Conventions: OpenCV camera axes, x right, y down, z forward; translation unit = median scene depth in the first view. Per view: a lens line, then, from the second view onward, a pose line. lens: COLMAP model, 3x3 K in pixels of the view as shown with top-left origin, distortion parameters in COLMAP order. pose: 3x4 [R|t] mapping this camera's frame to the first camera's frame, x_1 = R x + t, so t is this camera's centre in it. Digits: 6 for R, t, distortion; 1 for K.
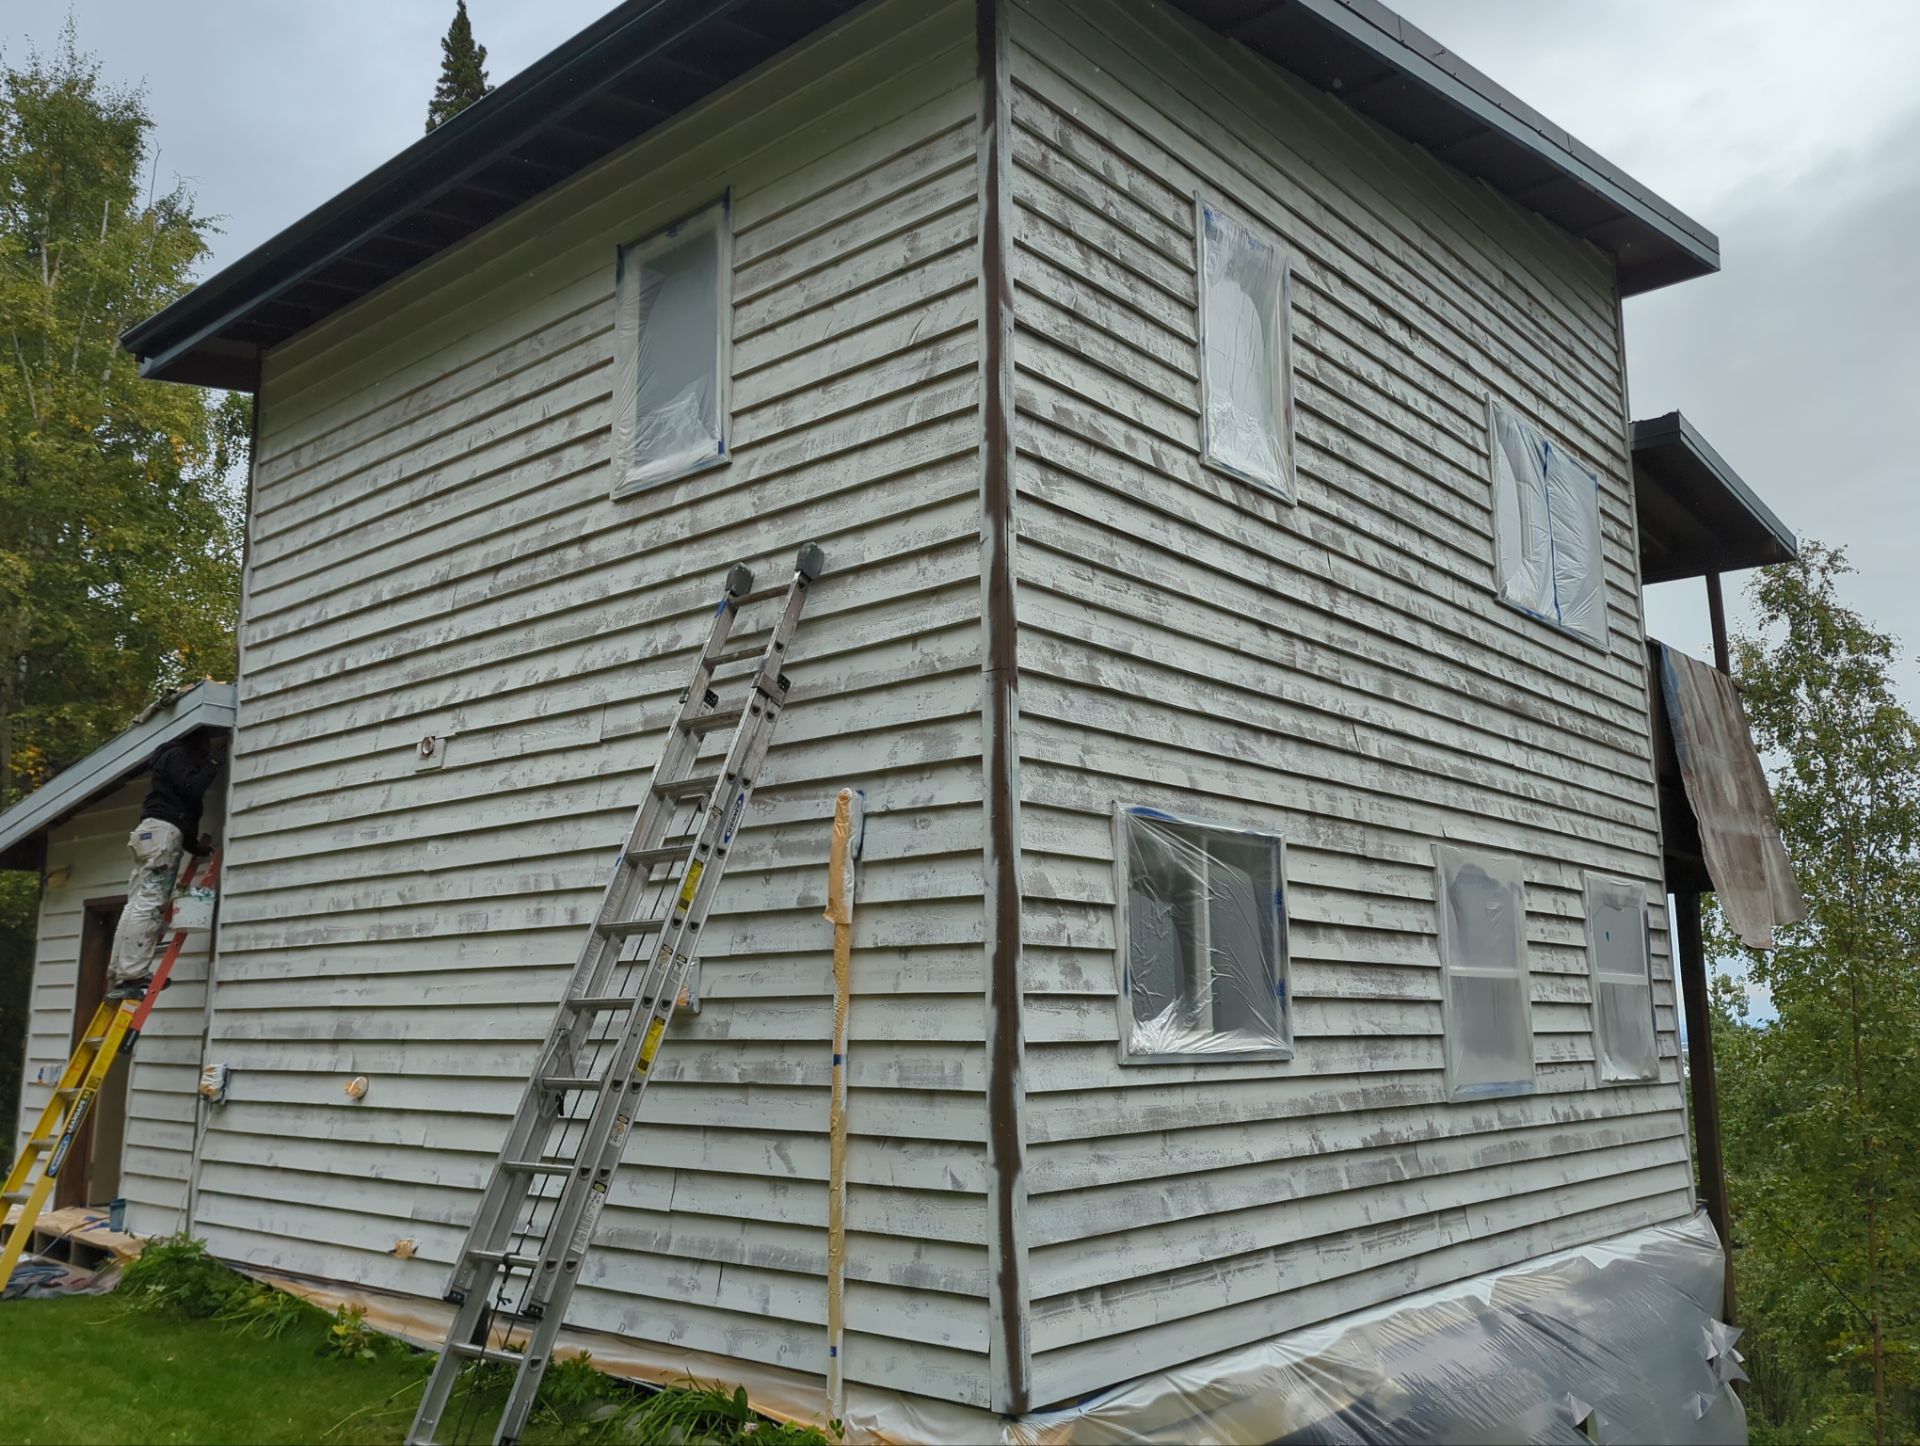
lens RADIAL K [[1606.1, 0, 956.3], [0, 1606.1, 709.5], [0, 0, 1]] dist [0.078457, -0.067774]
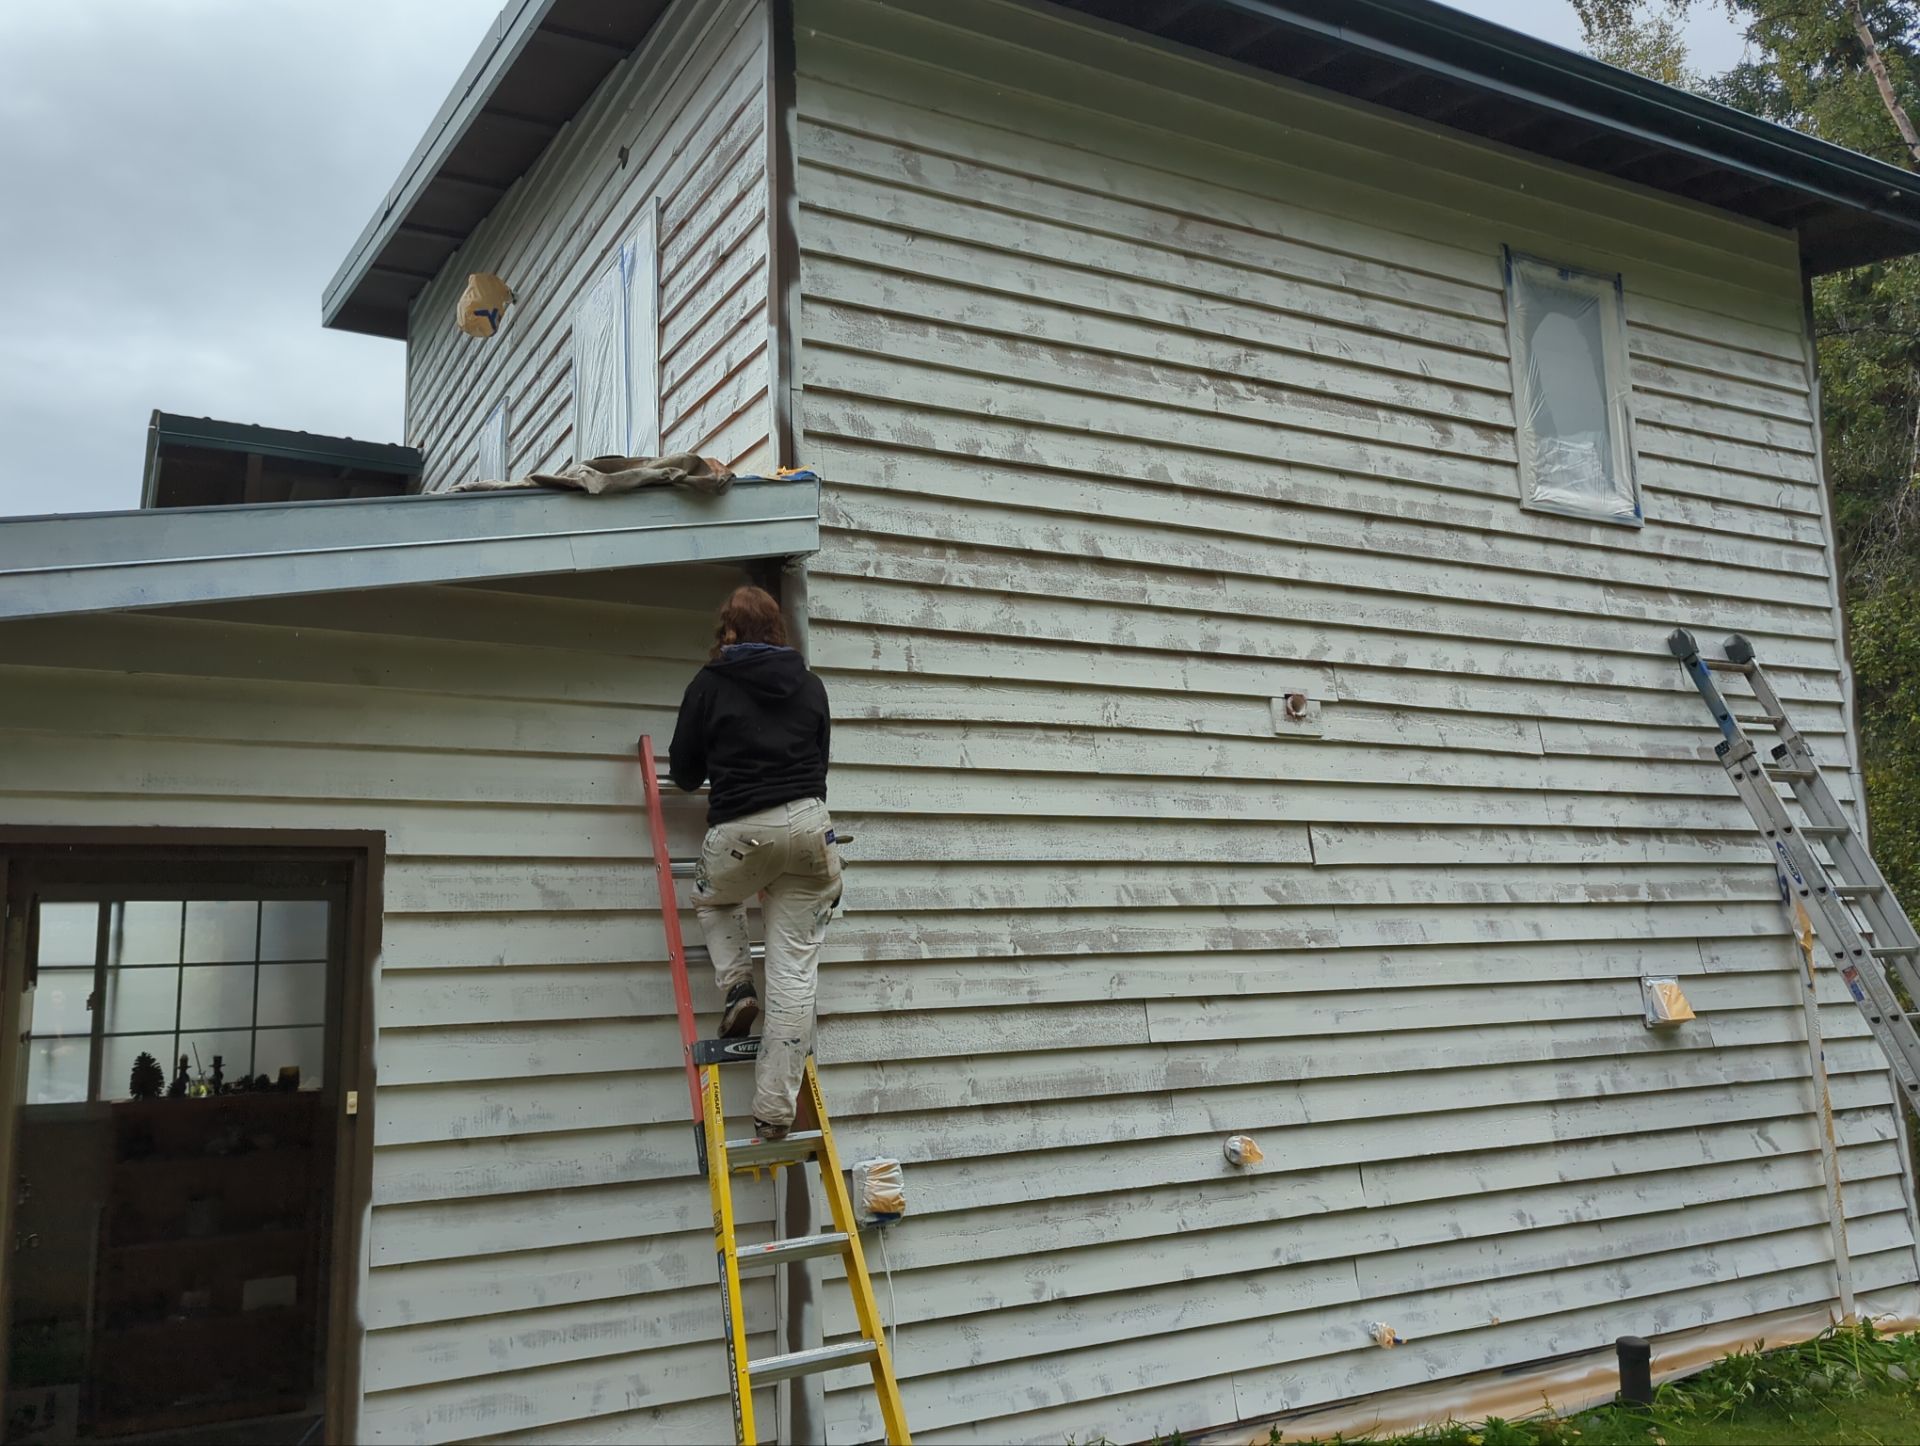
lens RADIAL K [[1606.1, 0, 956.3], [0, 1606.1, 709.5], [0, 0, 1]] dist [0.078457, -0.067774]
pose [[0.313312, 0.142474, 0.938902, -1.168460], [-0.147644, 0.983968, -0.100043, 0.133600], [-0.938103, -0.107279, 0.329324, 0.936840]]
